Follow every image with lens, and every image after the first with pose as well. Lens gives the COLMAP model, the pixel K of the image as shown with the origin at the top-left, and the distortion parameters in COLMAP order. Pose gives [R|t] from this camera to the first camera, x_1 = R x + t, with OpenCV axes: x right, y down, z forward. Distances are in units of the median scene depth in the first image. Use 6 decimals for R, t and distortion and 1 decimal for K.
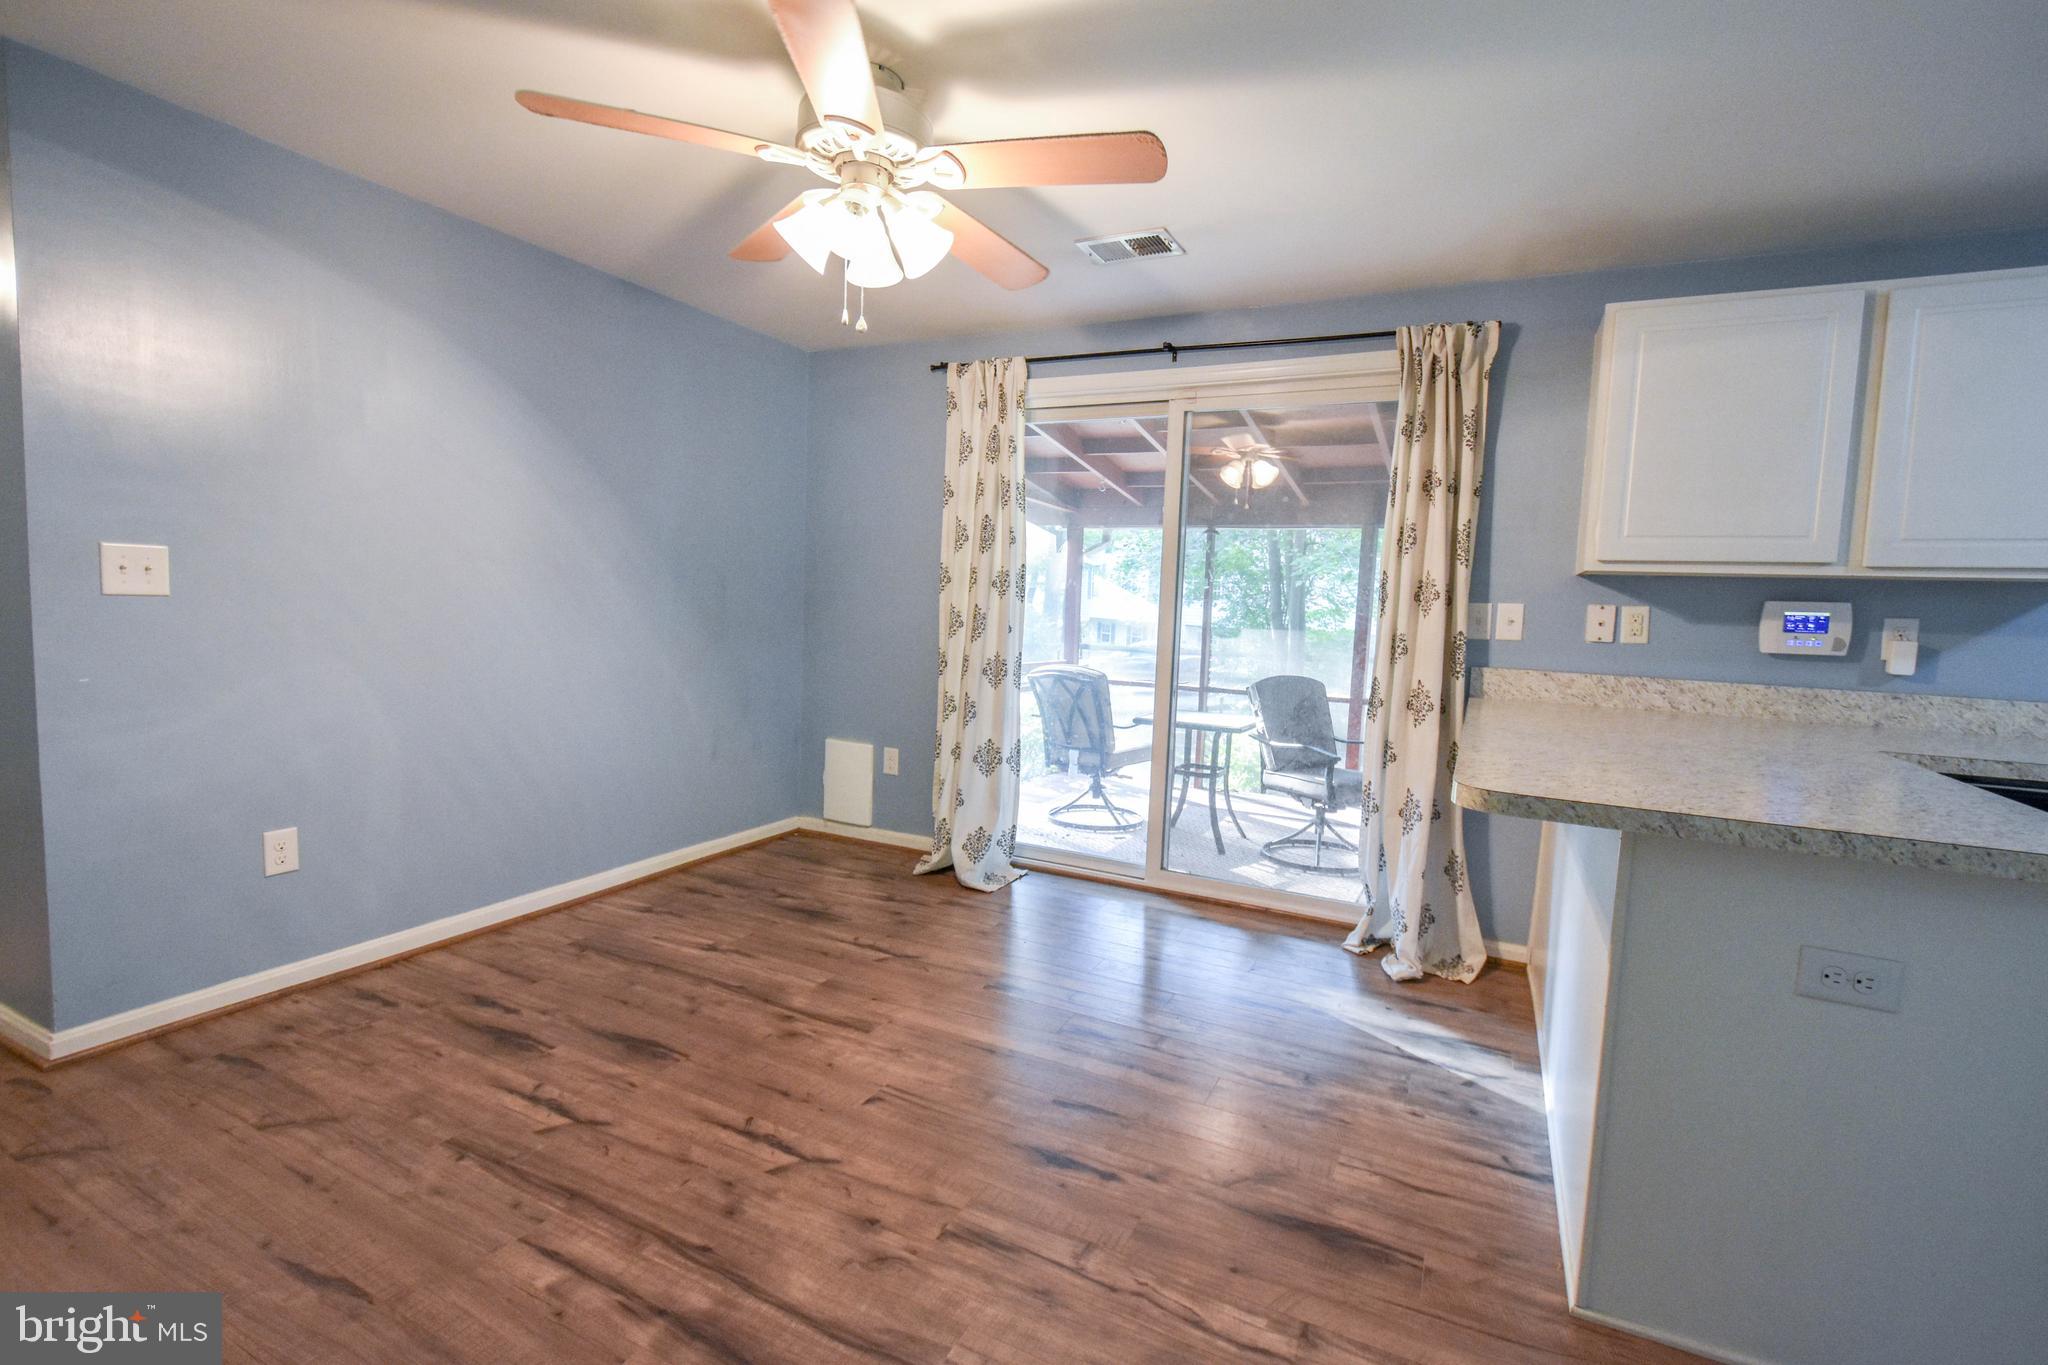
lens RADIAL K [[896.6, 0, 1055.3], [0, 896.6, 685.4], [0, 0, 1]] dist [0.003191, -0.006457]
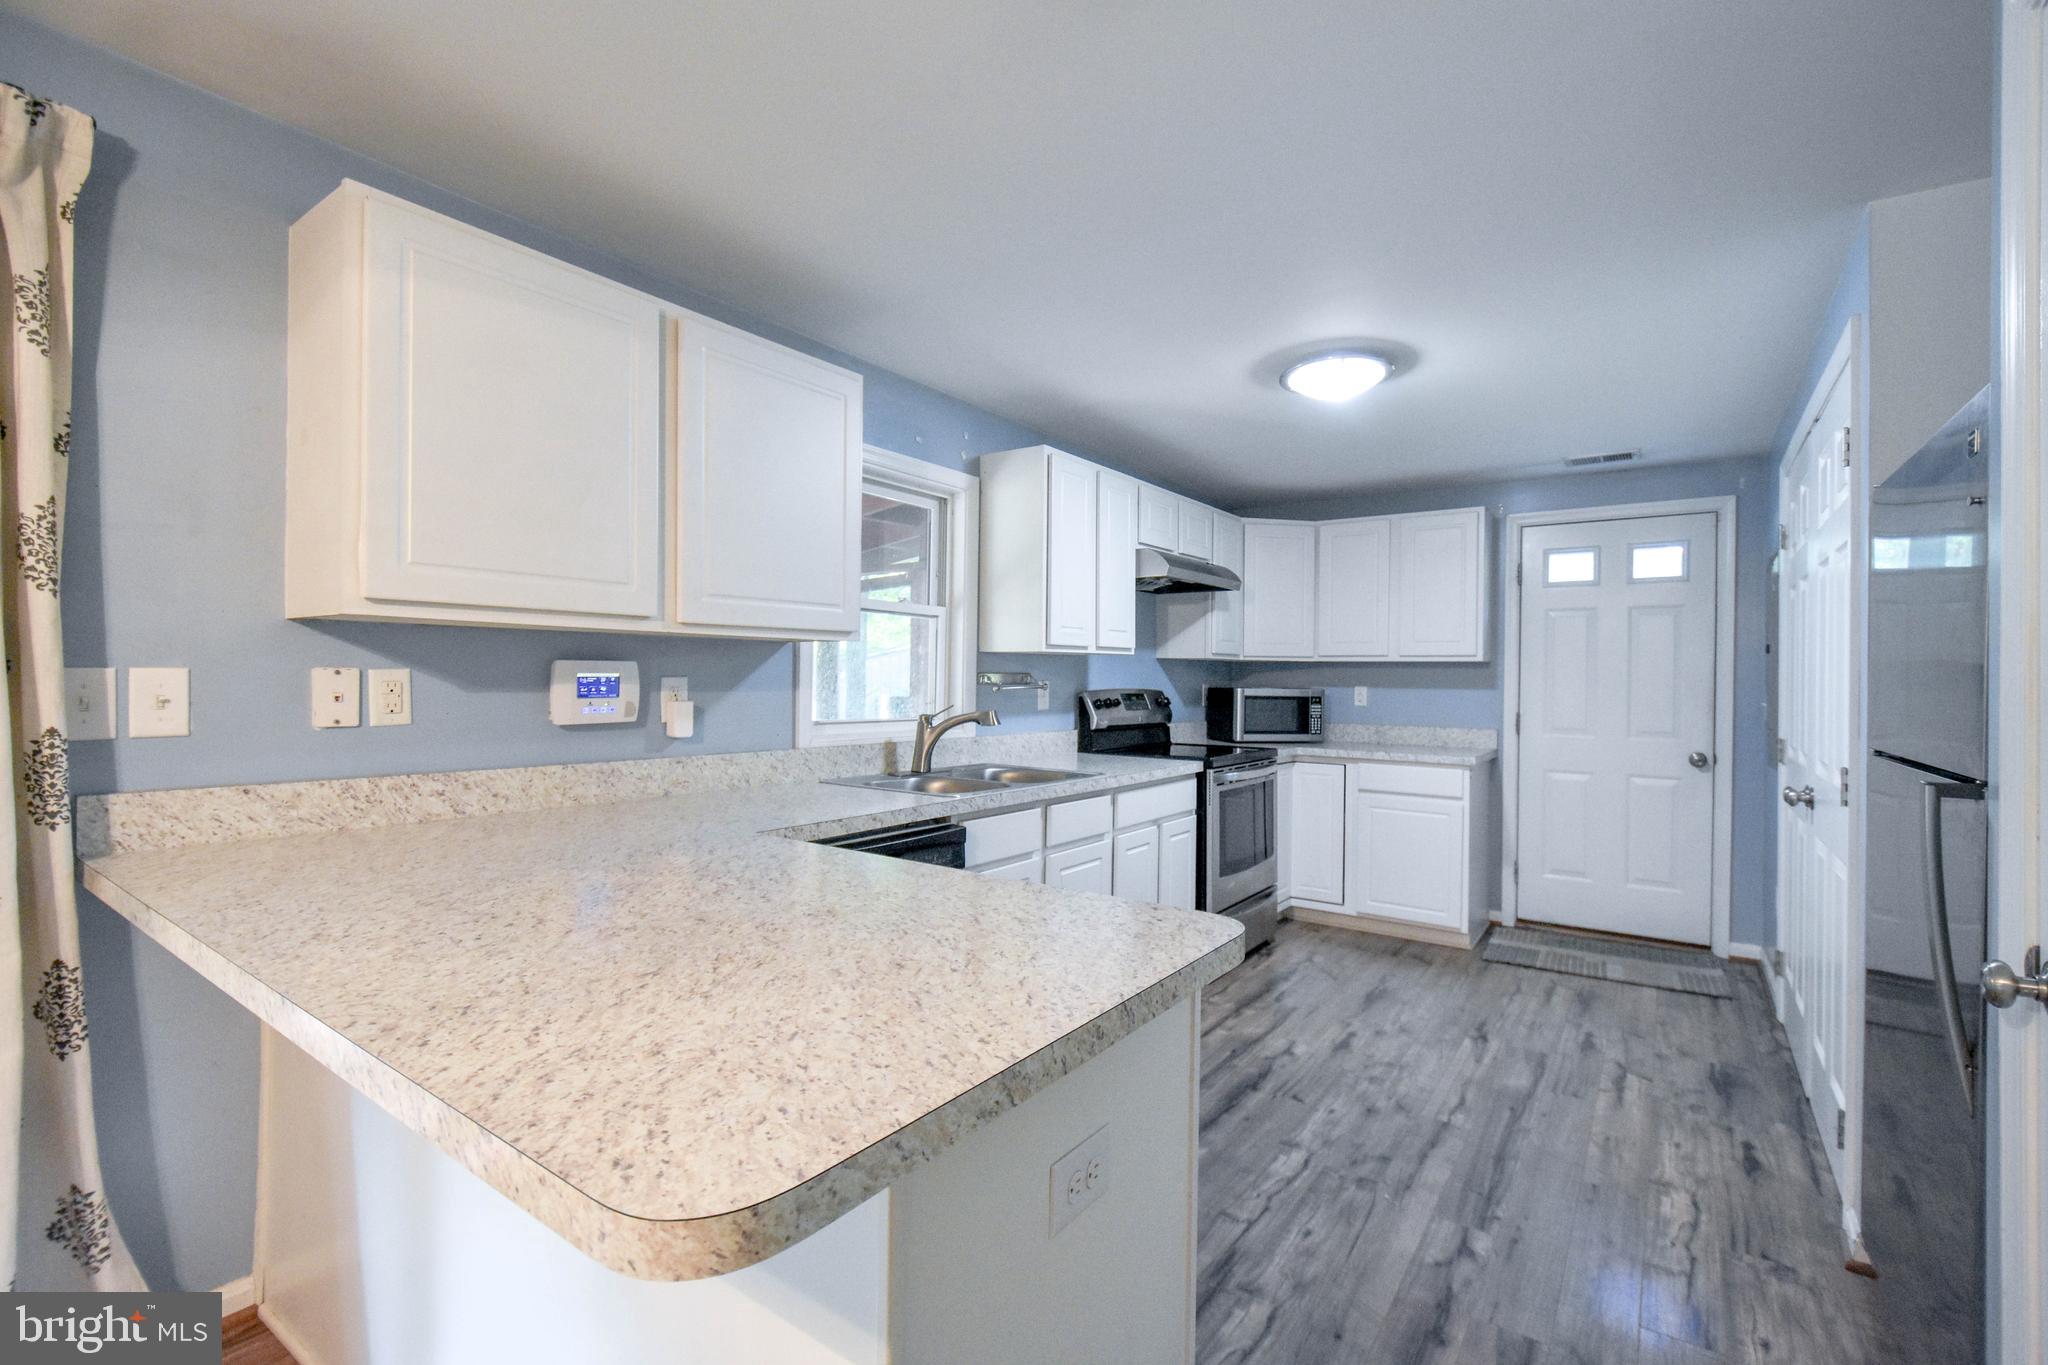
lens RADIAL K [[896.6, 0, 1055.9], [0, 896.6, 682.9], [0, 0, 1]] dist [0.003191, -0.006457]
pose [[0.154327, -0.038870, 0.987255, 0.076112], [0.084591, 0.996077, 0.025994, -0.058671], [-0.984392, 0.079501, 0.157010, 0.450843]]
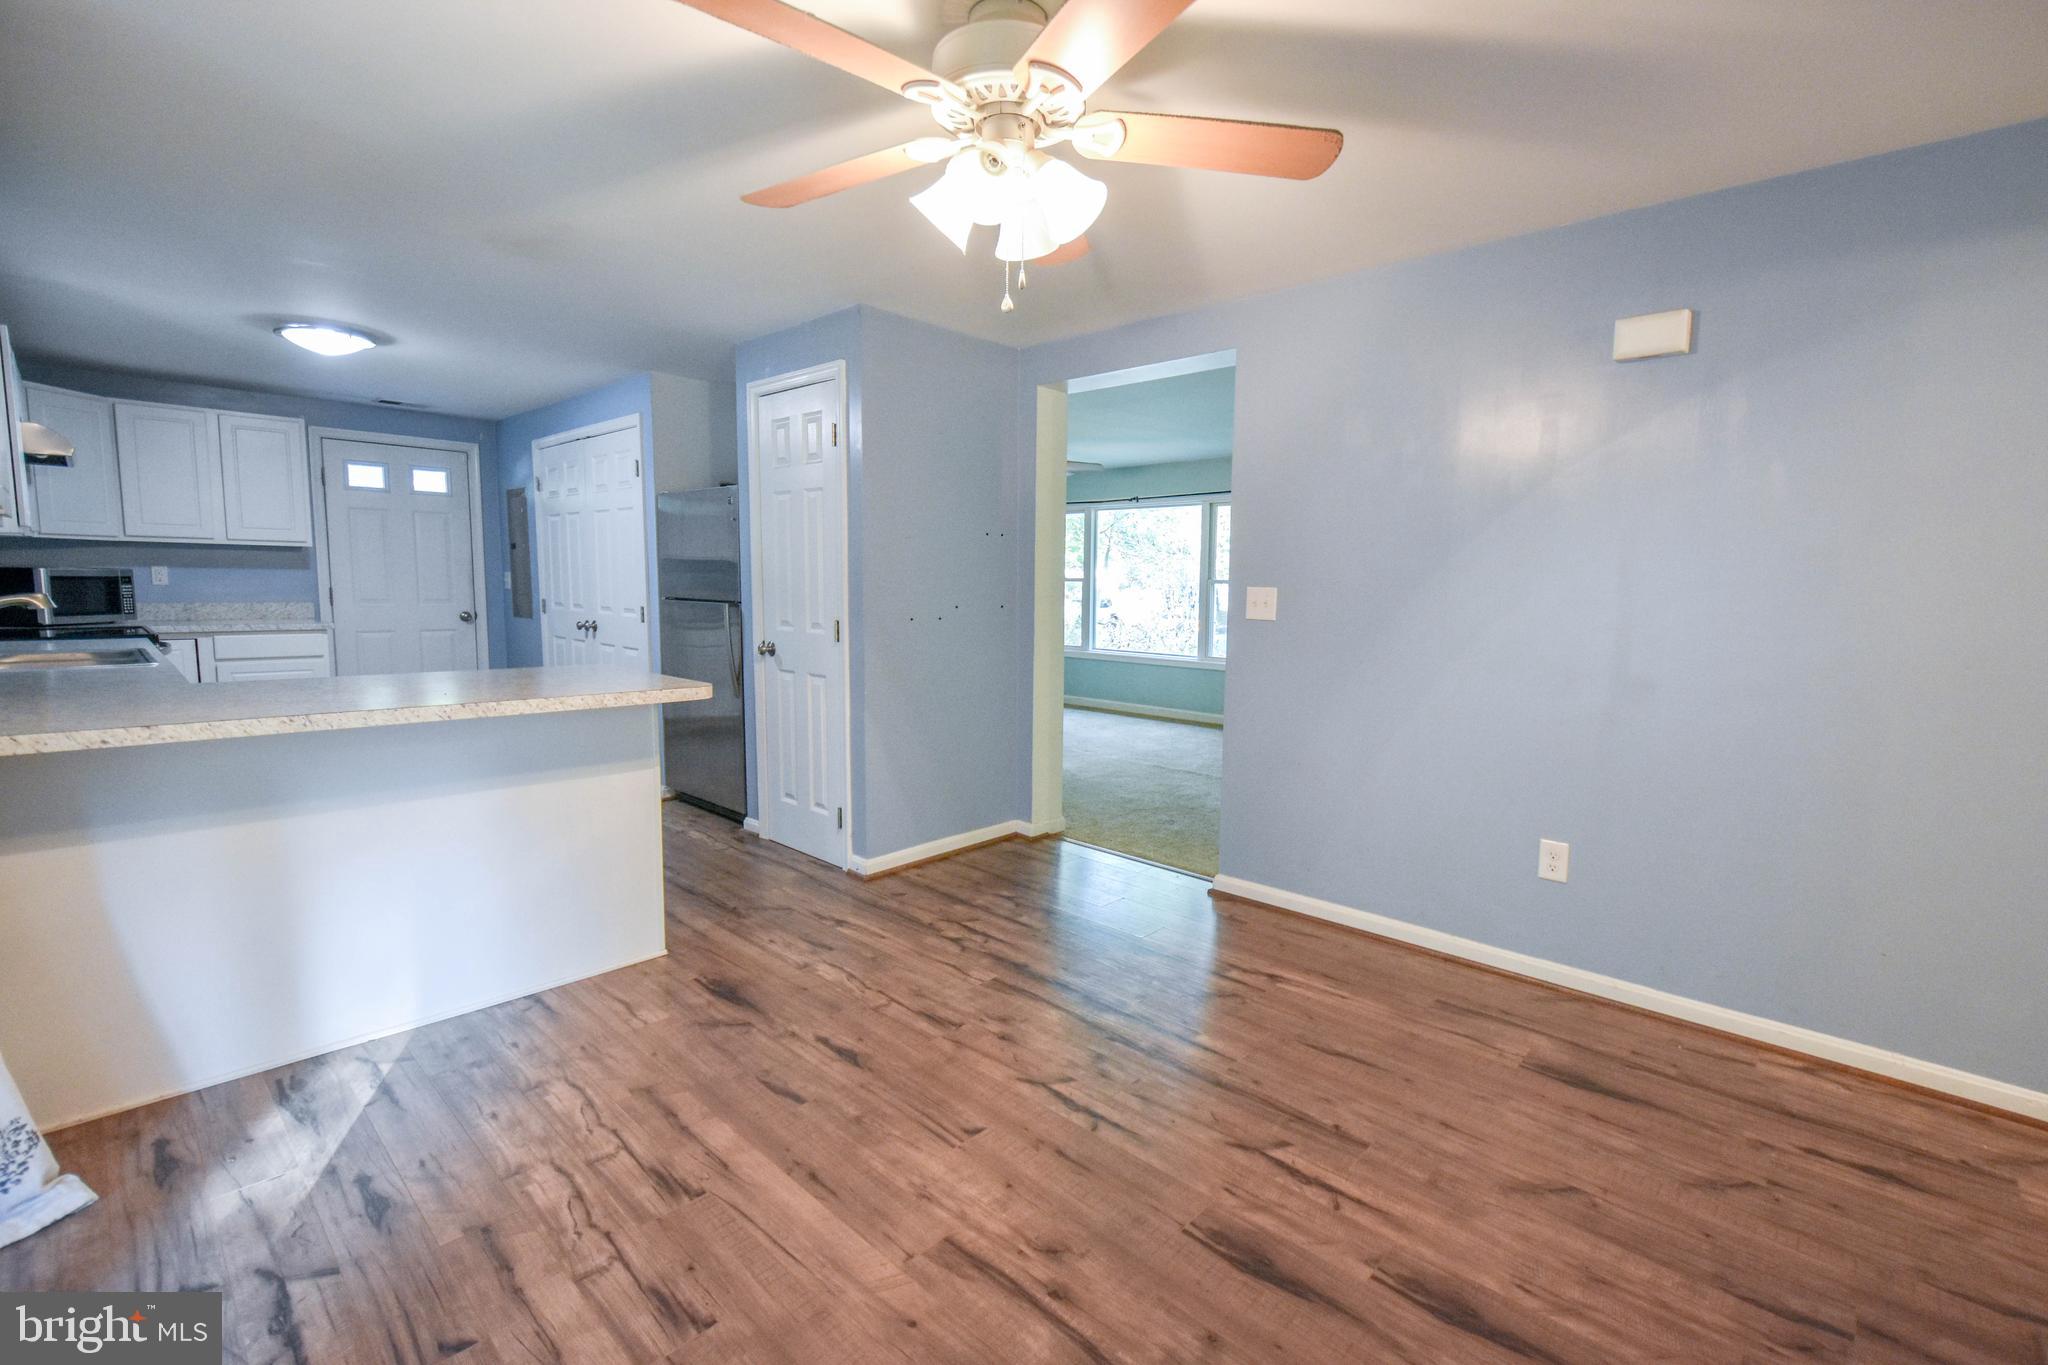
lens RADIAL K [[896.6, 0, 1055.8], [0, 896.6, 679.6], [0, 0, 1]] dist [0.003191, -0.006457]
pose [[-0.955043, -0.089590, 0.282605, -0.416335], [-0.030057, 0.977596, 0.208335, -0.173881], [-0.294938, 0.190475, -0.936339, 1.438215]]
